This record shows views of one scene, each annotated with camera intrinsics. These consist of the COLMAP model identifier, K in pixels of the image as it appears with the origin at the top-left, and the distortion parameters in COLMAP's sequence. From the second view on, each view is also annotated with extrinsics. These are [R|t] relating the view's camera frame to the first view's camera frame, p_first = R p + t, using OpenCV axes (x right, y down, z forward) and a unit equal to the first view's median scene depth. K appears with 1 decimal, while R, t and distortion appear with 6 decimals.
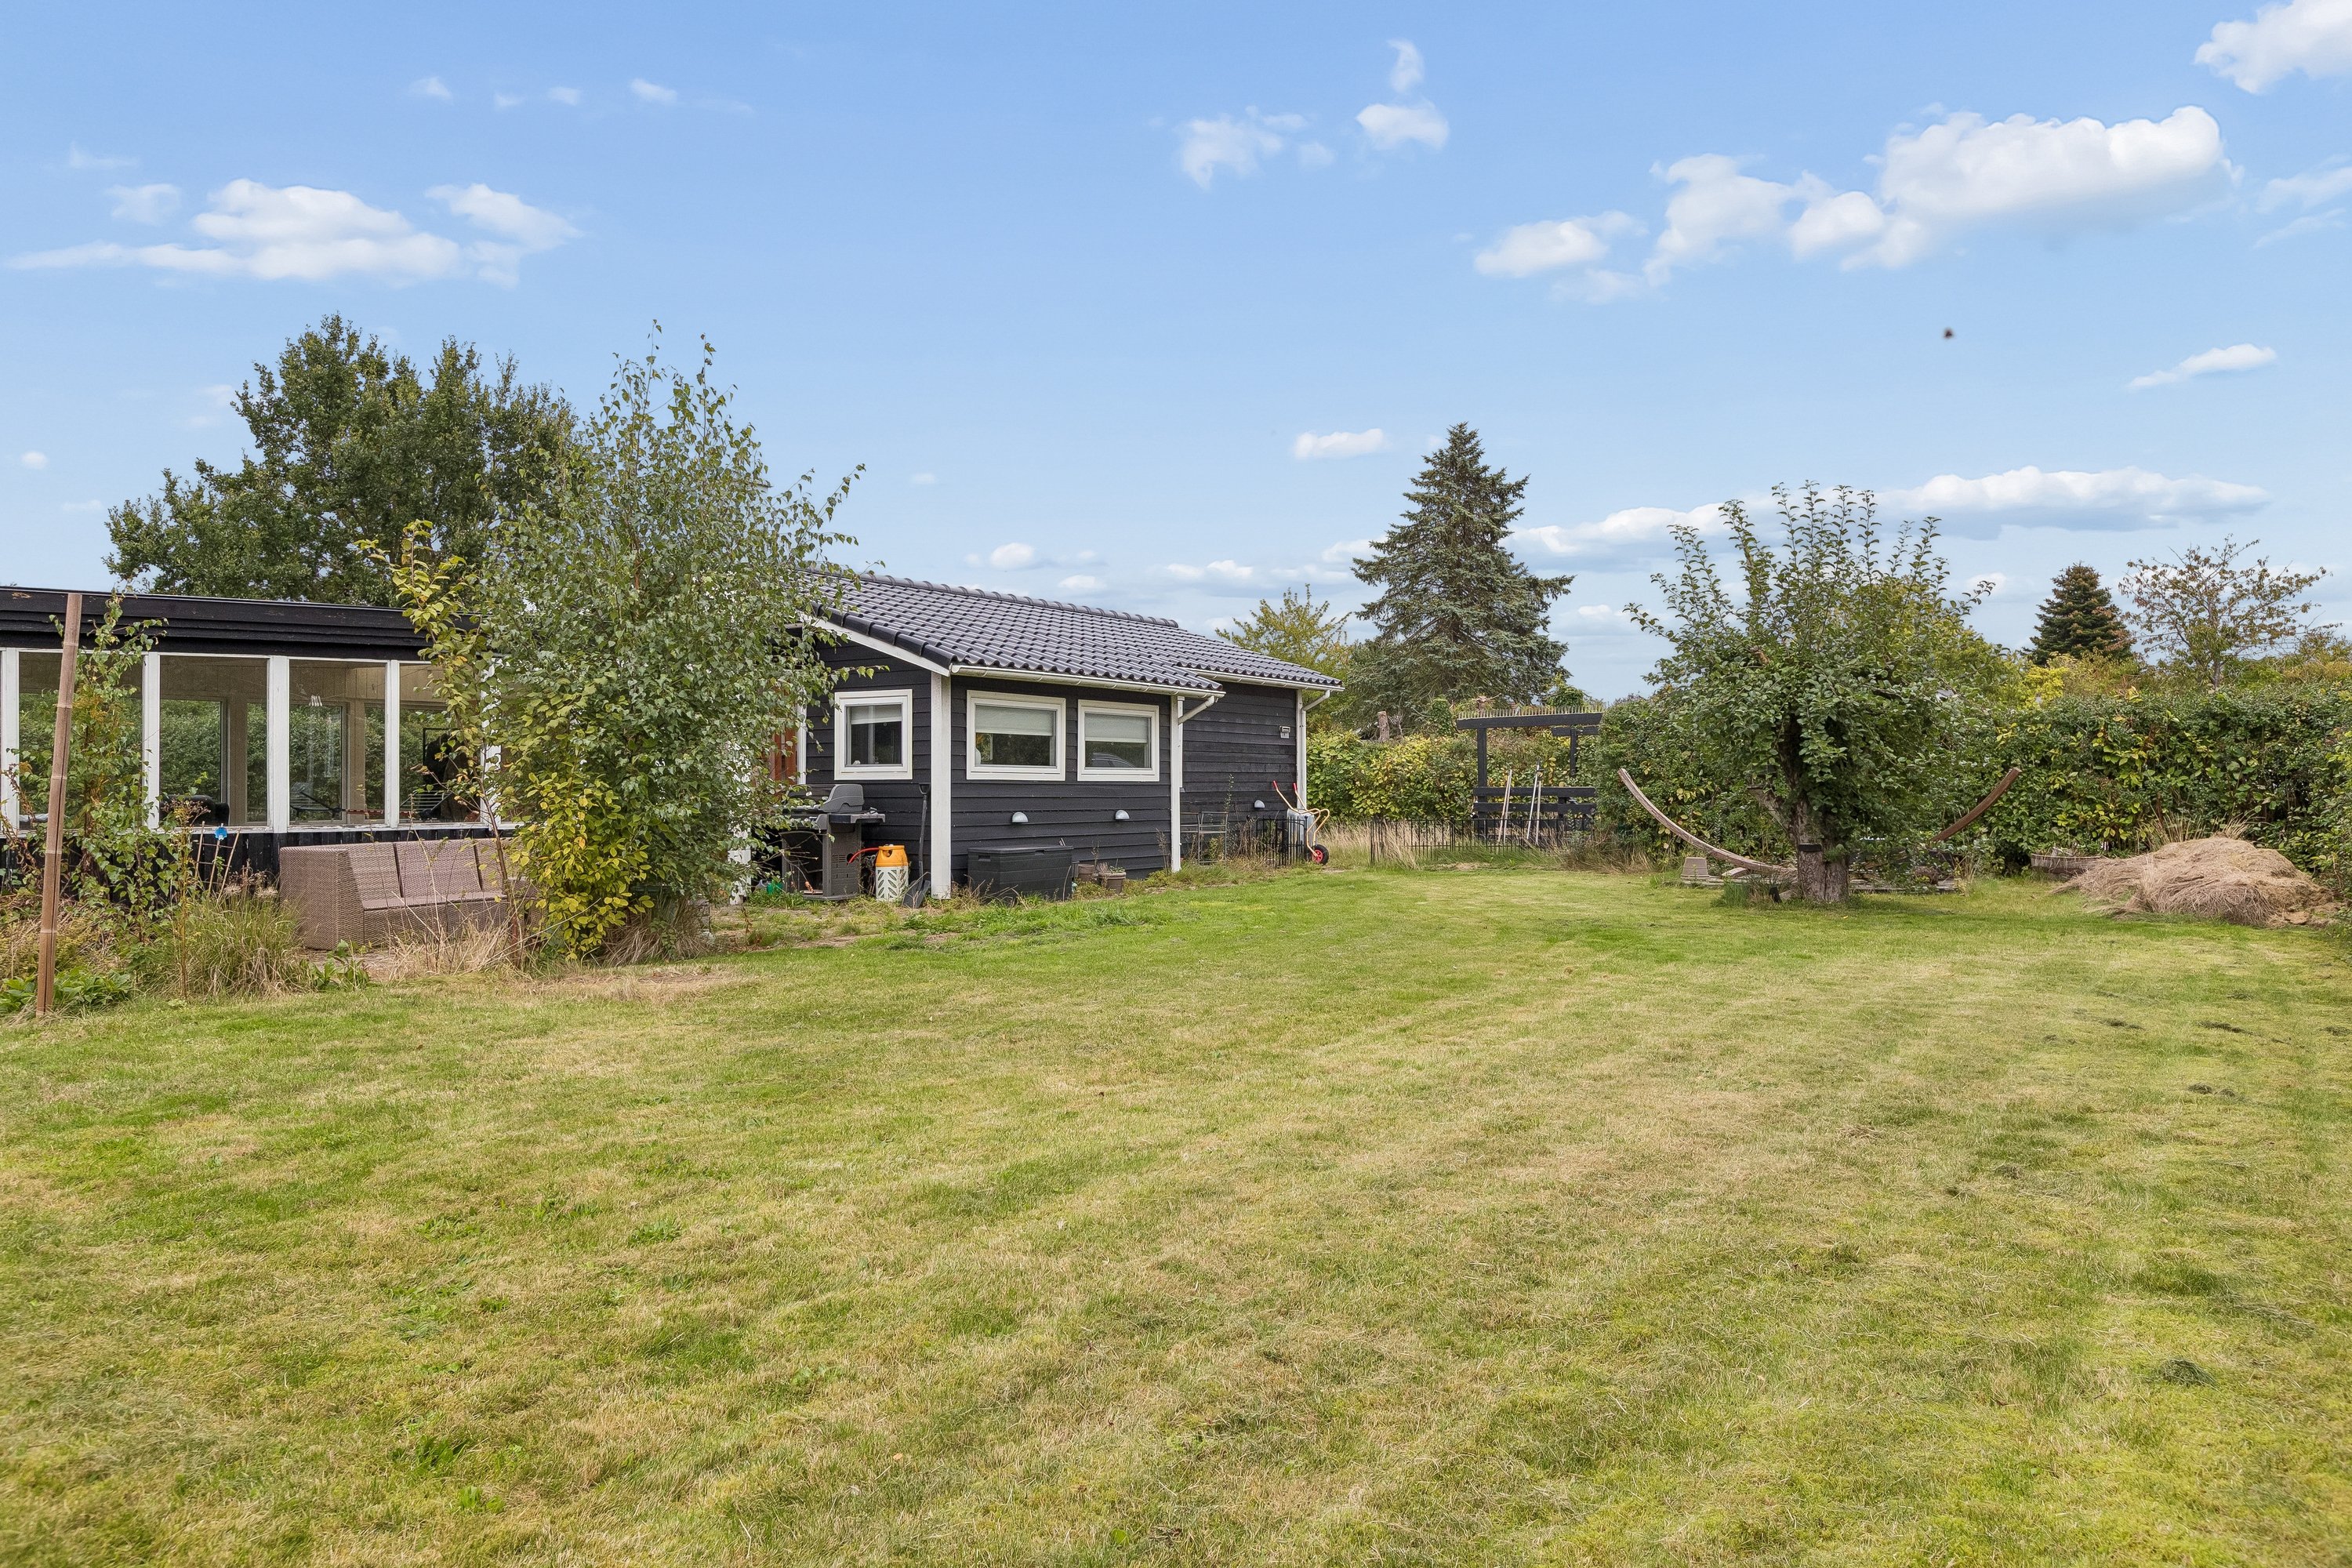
lens RADIAL K [[1571.6, 0, 1182.1], [0, 1571.6, 790.4], [0, 0, 1]] dist [0.002491, -0.001941]
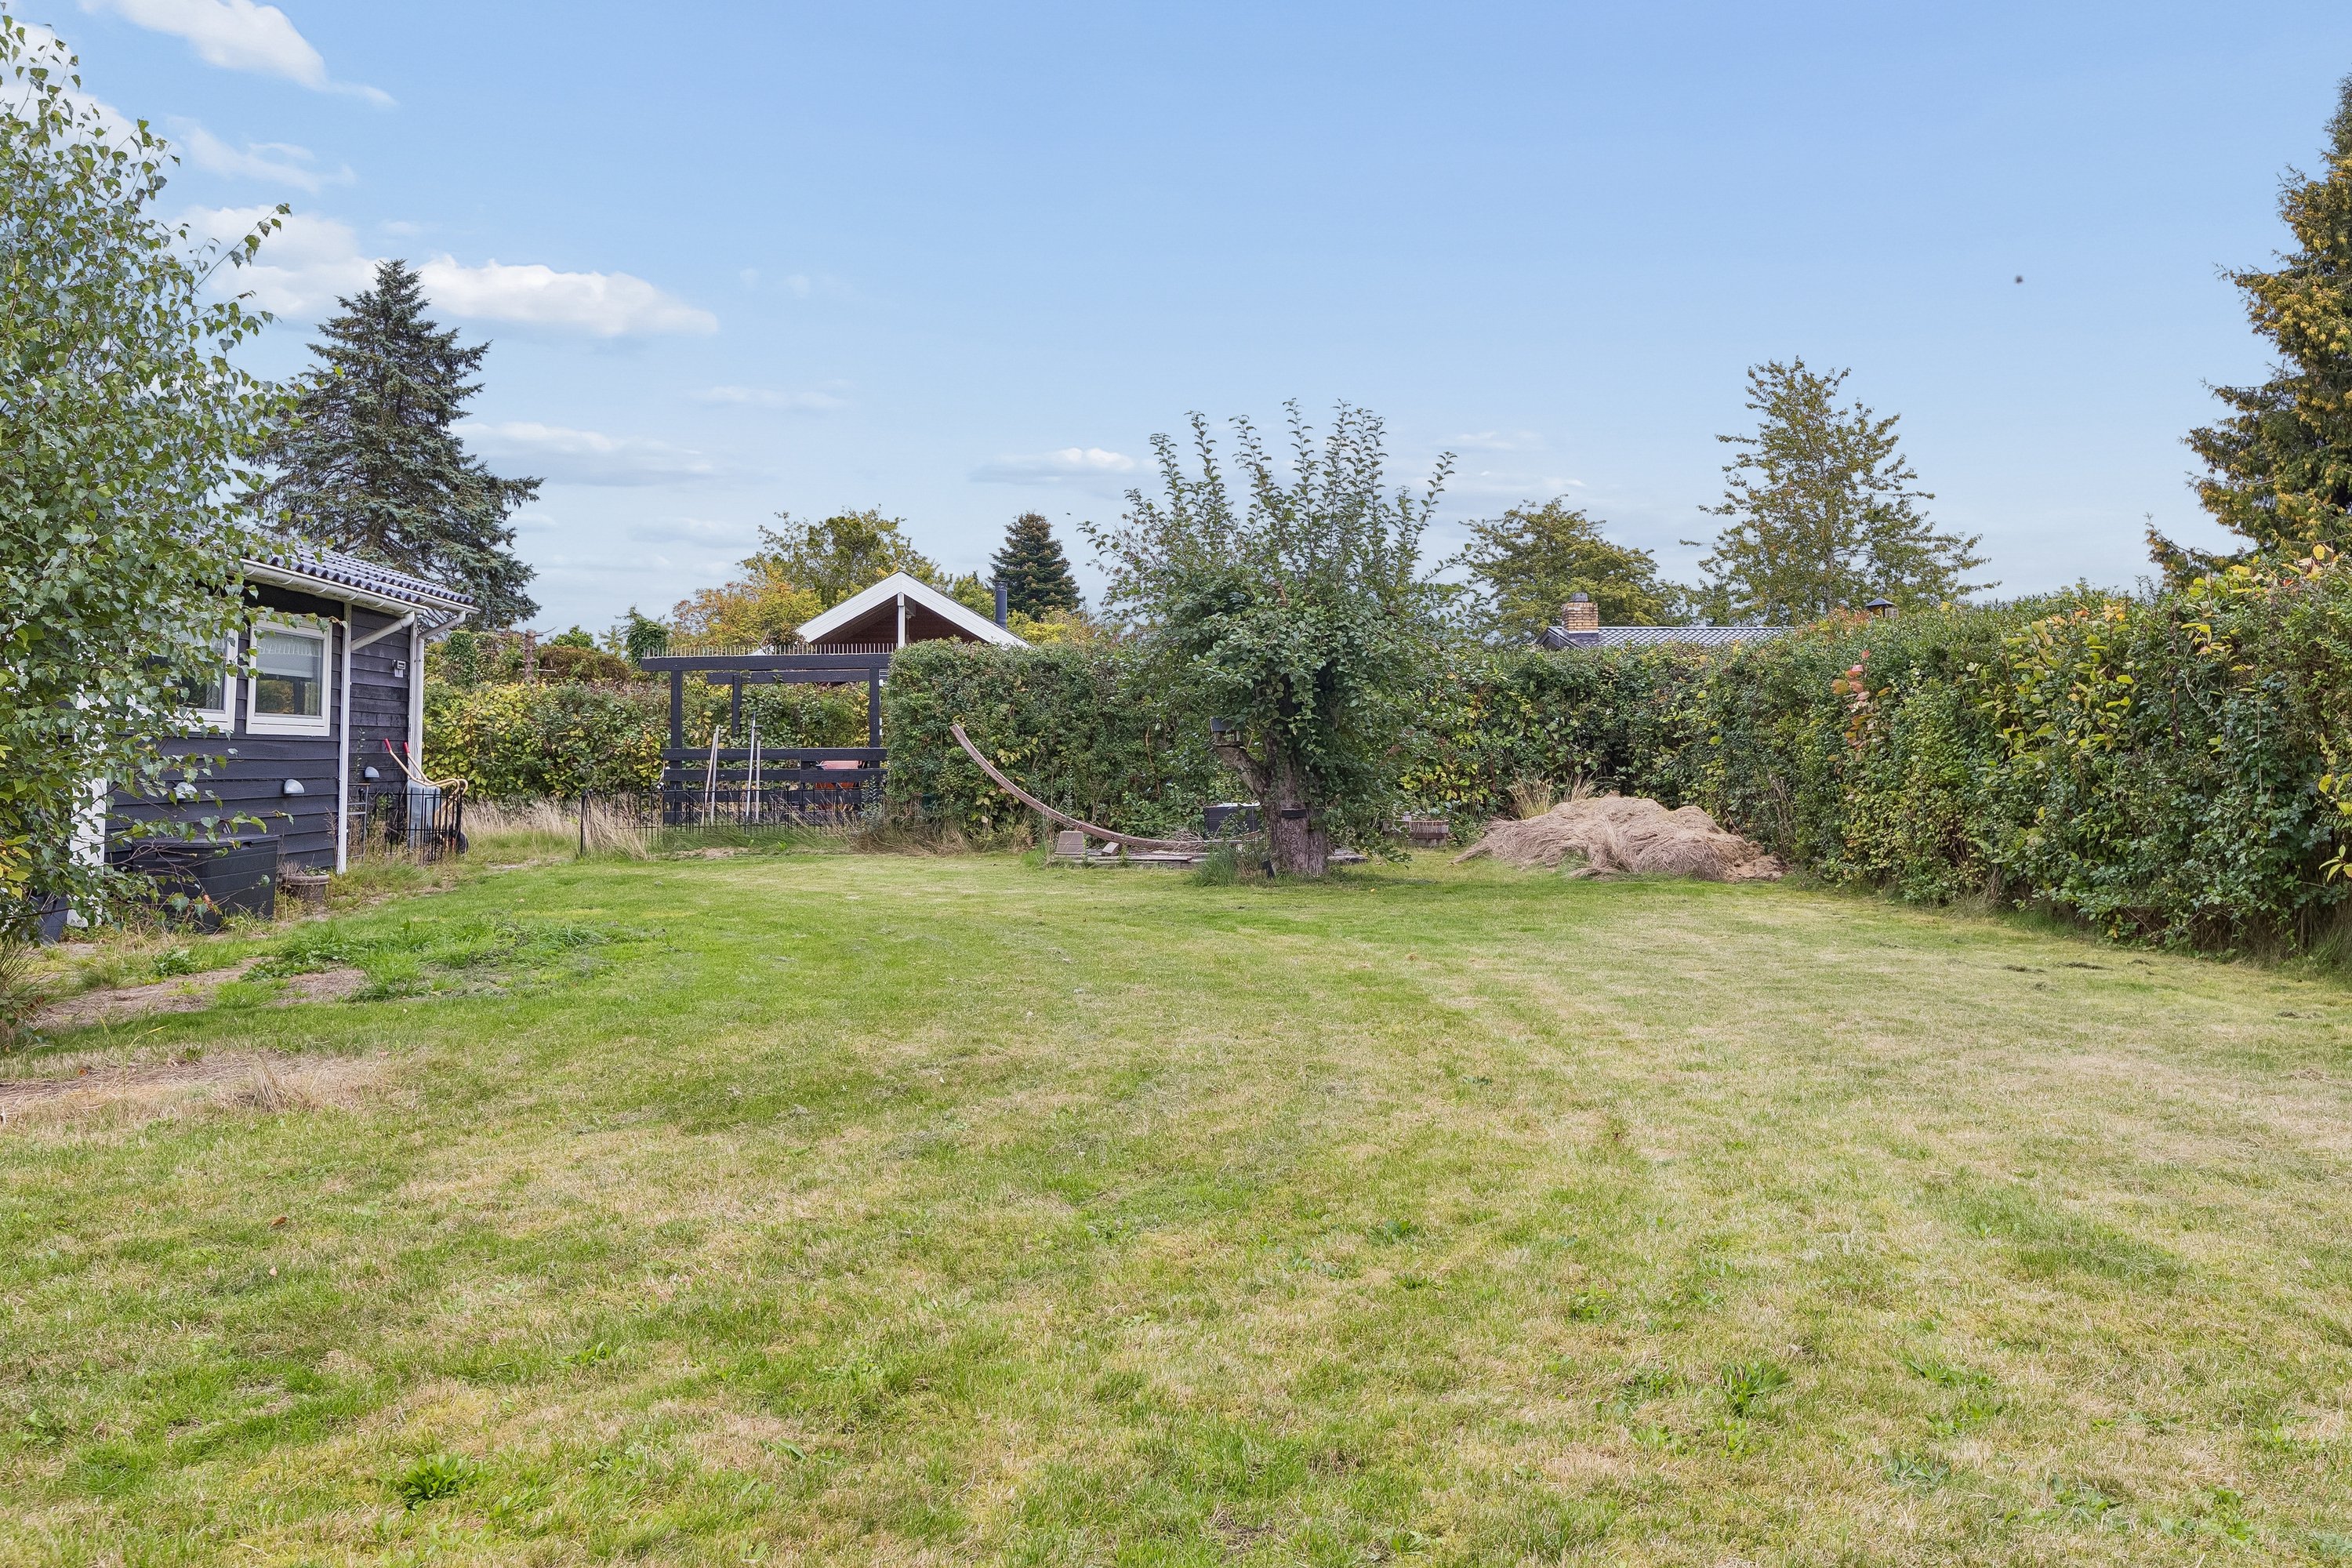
lens RADIAL K [[1993.5, 0, 1163.5], [0, 1993.5, 608.8], [0, 0, 1]] dist [-0.000386, -0.001166]
pose [[0.791253, 0.045538, 0.609792, -0.208621], [0.001522, 0.997073, -0.076434, 0.004509], [-0.611488, 0.061407, 0.788868, 0.099982]]
